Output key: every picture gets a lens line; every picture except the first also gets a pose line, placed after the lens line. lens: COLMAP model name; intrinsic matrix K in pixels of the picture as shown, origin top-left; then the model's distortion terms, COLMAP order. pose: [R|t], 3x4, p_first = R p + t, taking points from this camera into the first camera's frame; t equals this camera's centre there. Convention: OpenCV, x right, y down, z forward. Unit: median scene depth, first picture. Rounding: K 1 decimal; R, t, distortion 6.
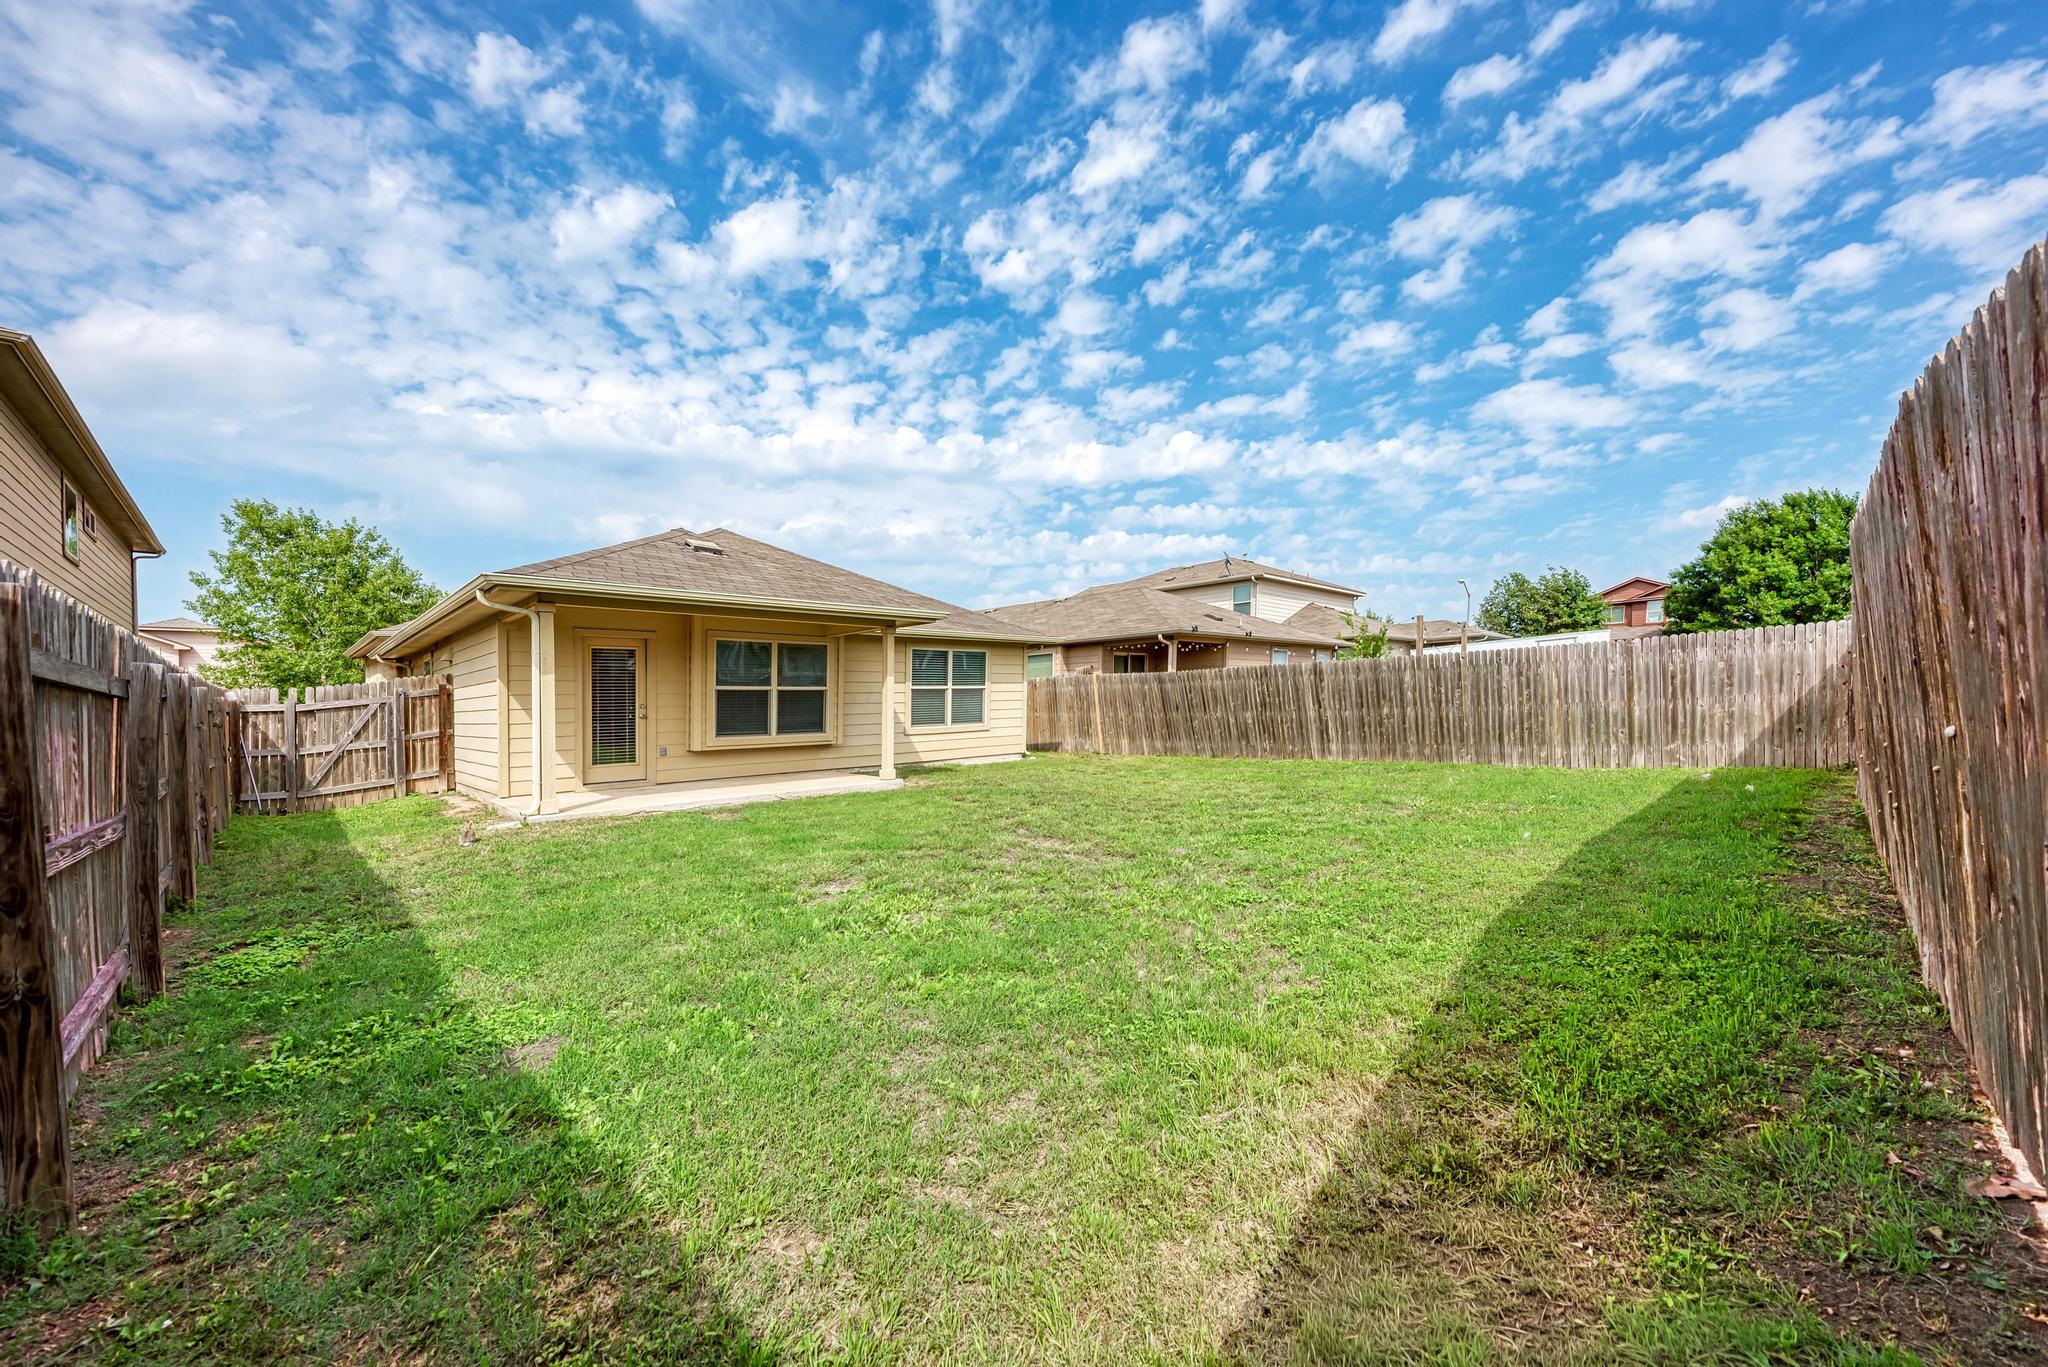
lens RADIAL K [[763.1, 0, 1034.0], [0, 763.1, 696.1], [0, 0, 1]] dist [0.010179, -0.000487]
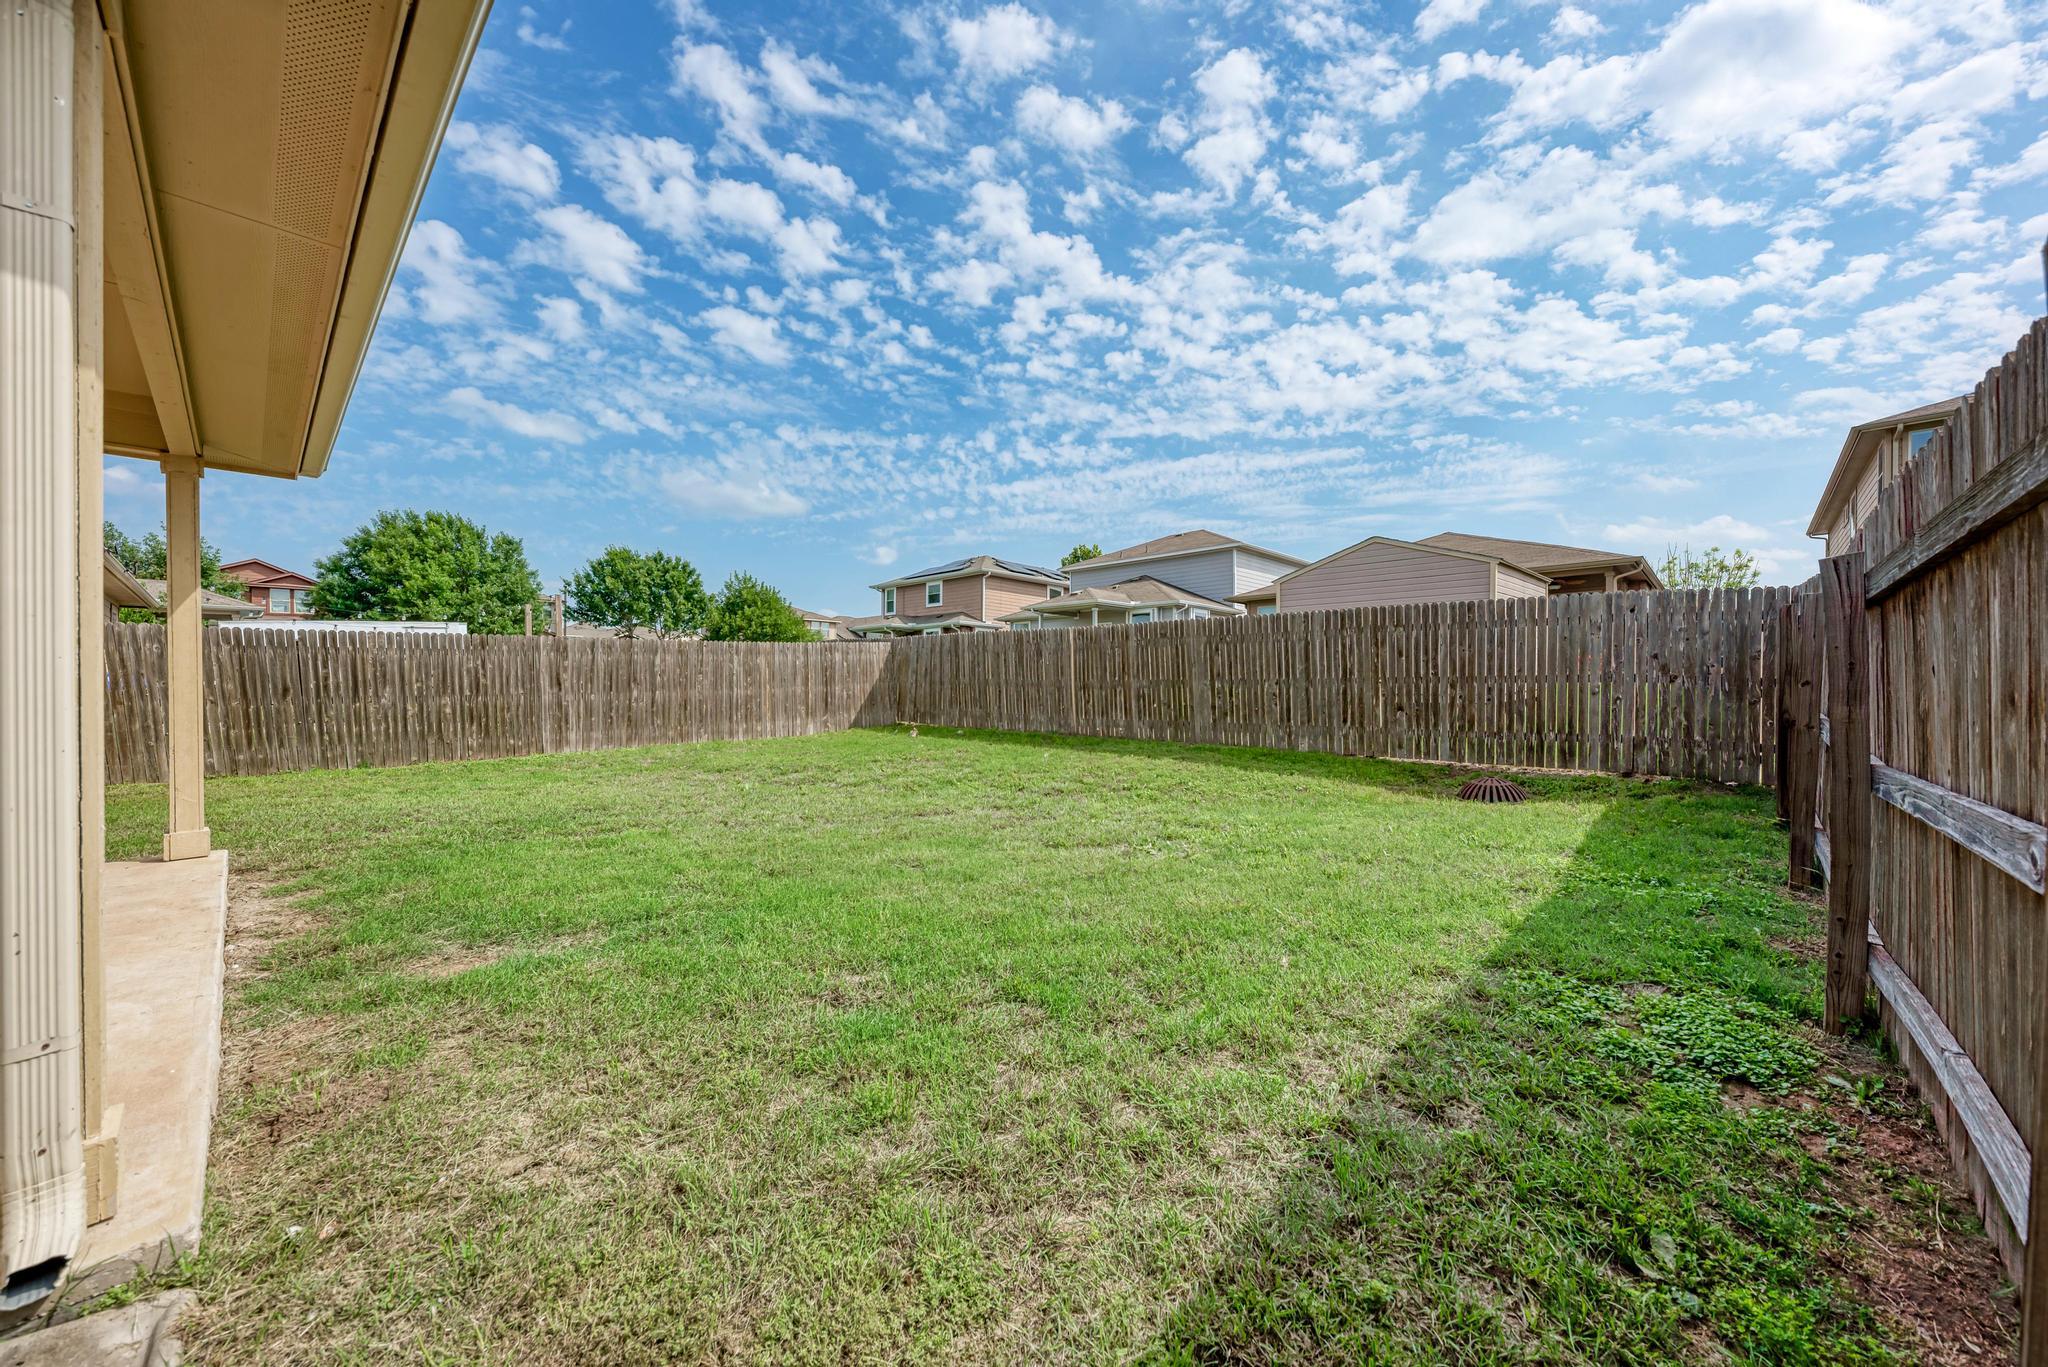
lens RADIAL K [[763.1, 0, 1030.2], [0, 763.1, 695.4], [0, 0, 1]] dist [0.010179, -0.000487]
pose [[-0.031835, 0.006597, 0.999471, -0.454479], [-0.003547, 0.999971, -0.006714, 0.021817], [-0.999487, -0.003759, -0.031811, 0.461393]]
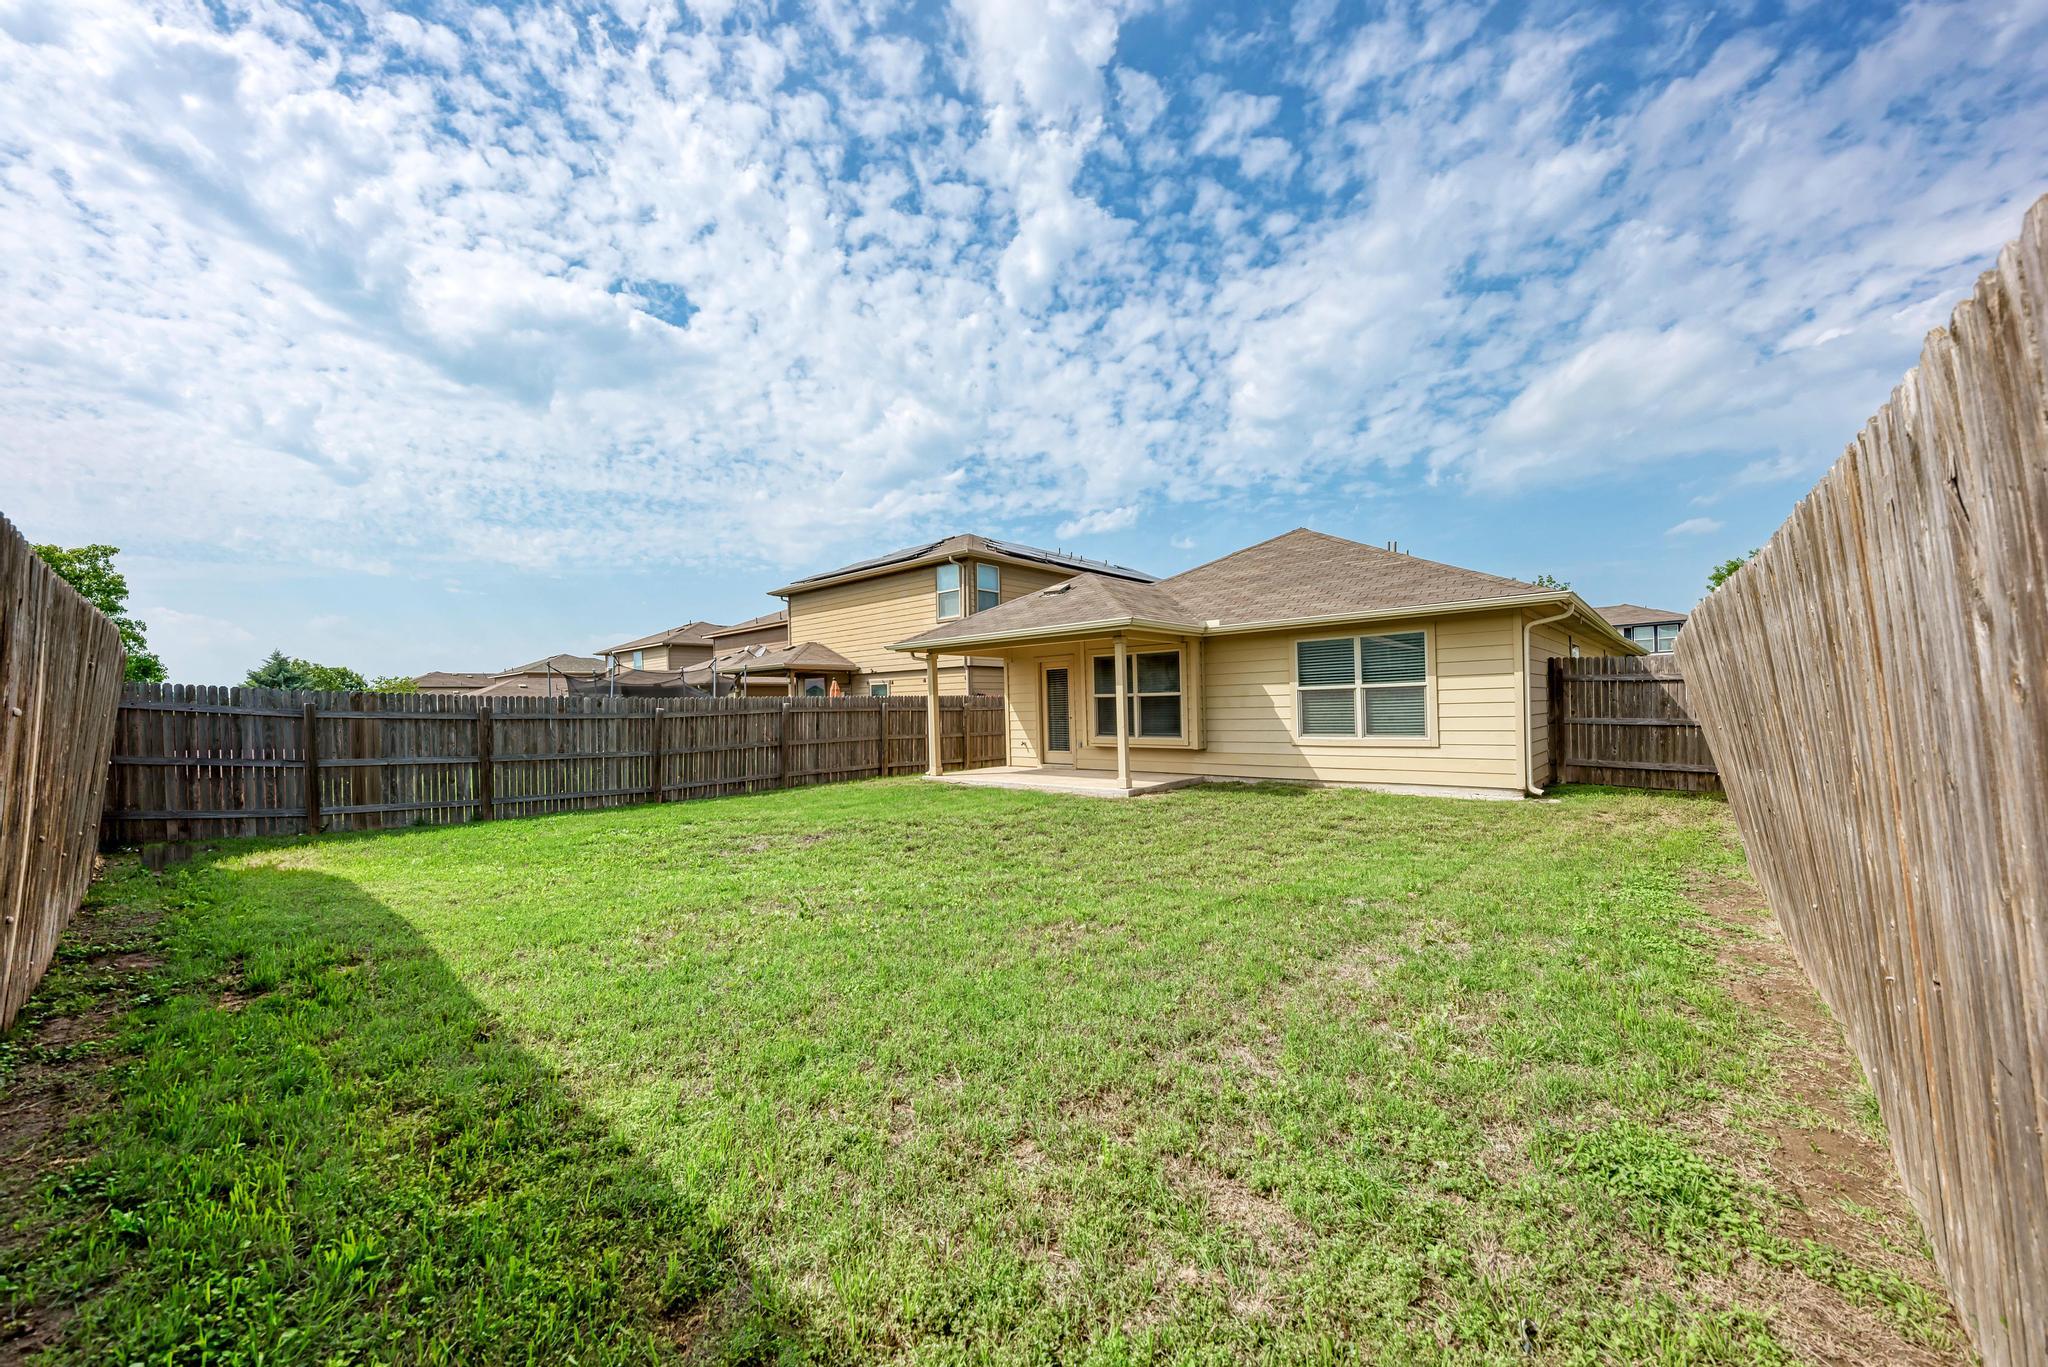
lens RADIAL K [[763.1, 0, 1030.4], [0, 763.1, 687.7], [0, 0, 1]] dist [0.010179, -0.000487]
pose [[0.093858, -0.002897, -0.995581, 0.642858], [0.032427, 0.999474, 0.000149, -0.021848], [0.995057, -0.032298, 0.093903, 0.646488]]
